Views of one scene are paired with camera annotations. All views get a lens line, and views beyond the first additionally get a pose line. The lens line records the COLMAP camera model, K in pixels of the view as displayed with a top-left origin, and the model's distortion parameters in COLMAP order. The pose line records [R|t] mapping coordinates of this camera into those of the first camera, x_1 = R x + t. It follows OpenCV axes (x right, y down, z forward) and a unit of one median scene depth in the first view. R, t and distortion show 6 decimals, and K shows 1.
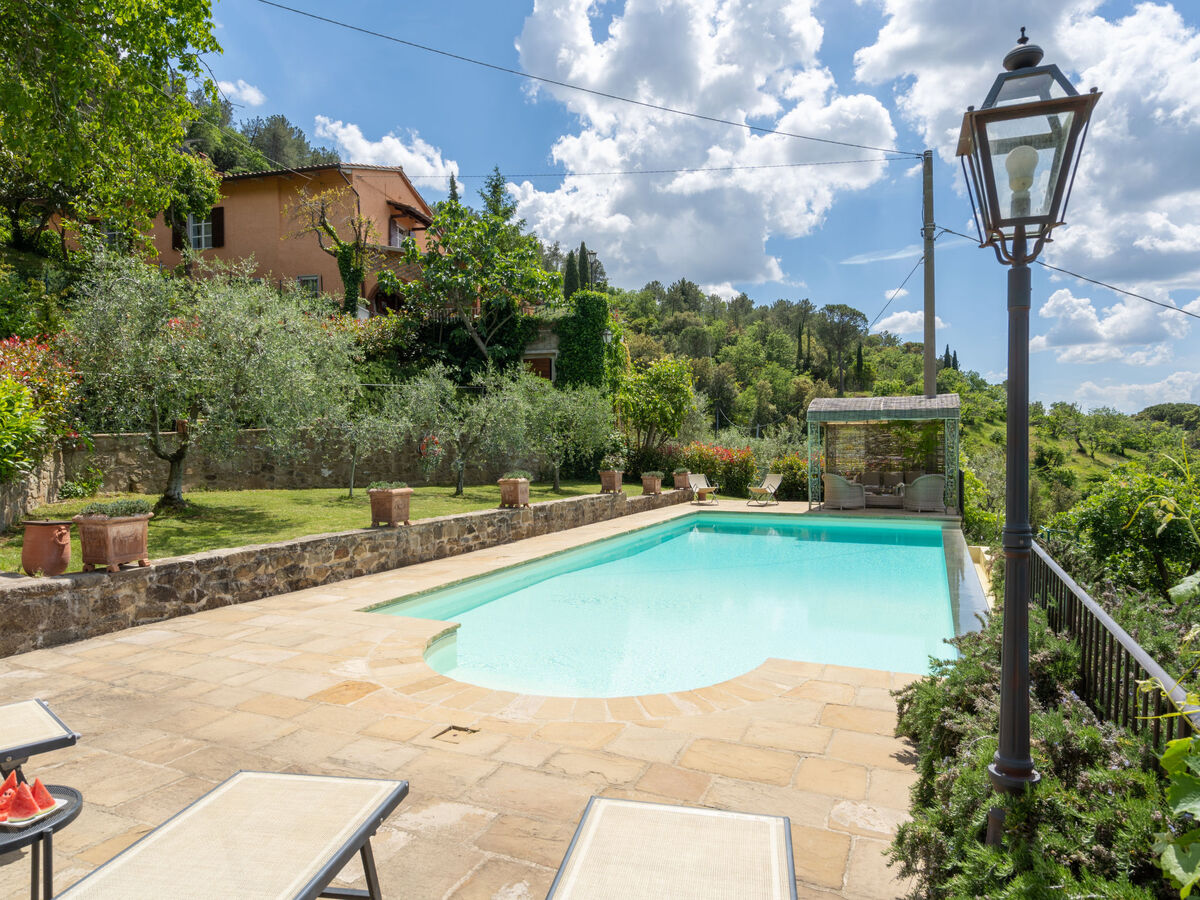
lens RADIAL K [[733.8, 0, 600.0], [0, 733.8, 450.0], [0, 0, 1]] dist [0.011465, -0.001136]
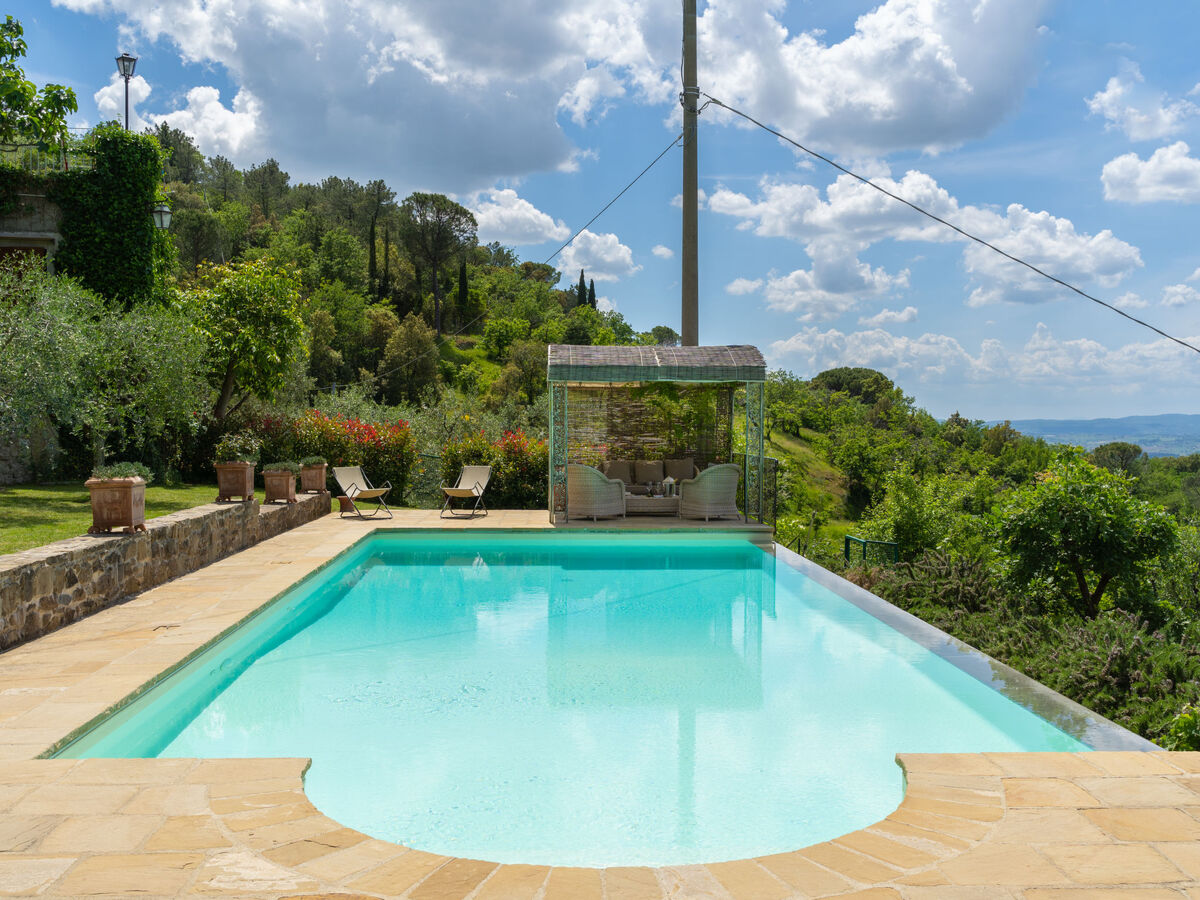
lens RADIAL K [[1213.8, 0, 590.9], [0, 1213.8, 465.9], [0, 0, 1]] dist [-0.003727, -0.004458]
pose [[0.894577, -0.007207, 0.446856, -0.106245], [-0.007604, 0.999480, 0.031341, 0.000601], [-0.446849, -0.031435, 0.894057, 0.041809]]
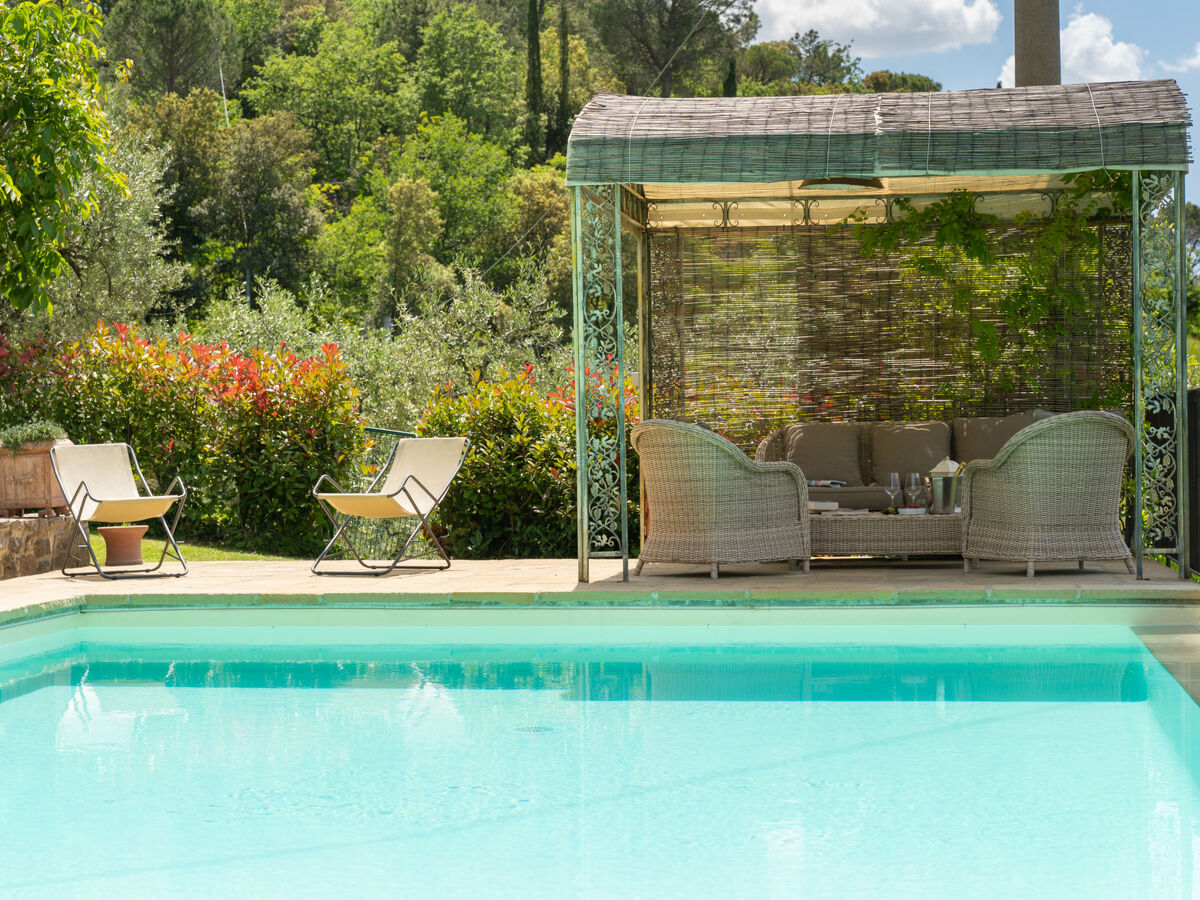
lens RADIAL K [[2566.0, 0, 574.8], [0, 2566.0, 450.4], [0, 0, 1]] dist [0.028564, 0.002953]
pose [[0.960959, -0.008352, 0.276565, 0.047555], [0.007647, 0.999964, 0.003628, 0.028276], [-0.276585, -0.001372, 0.960988, 0.176066]]
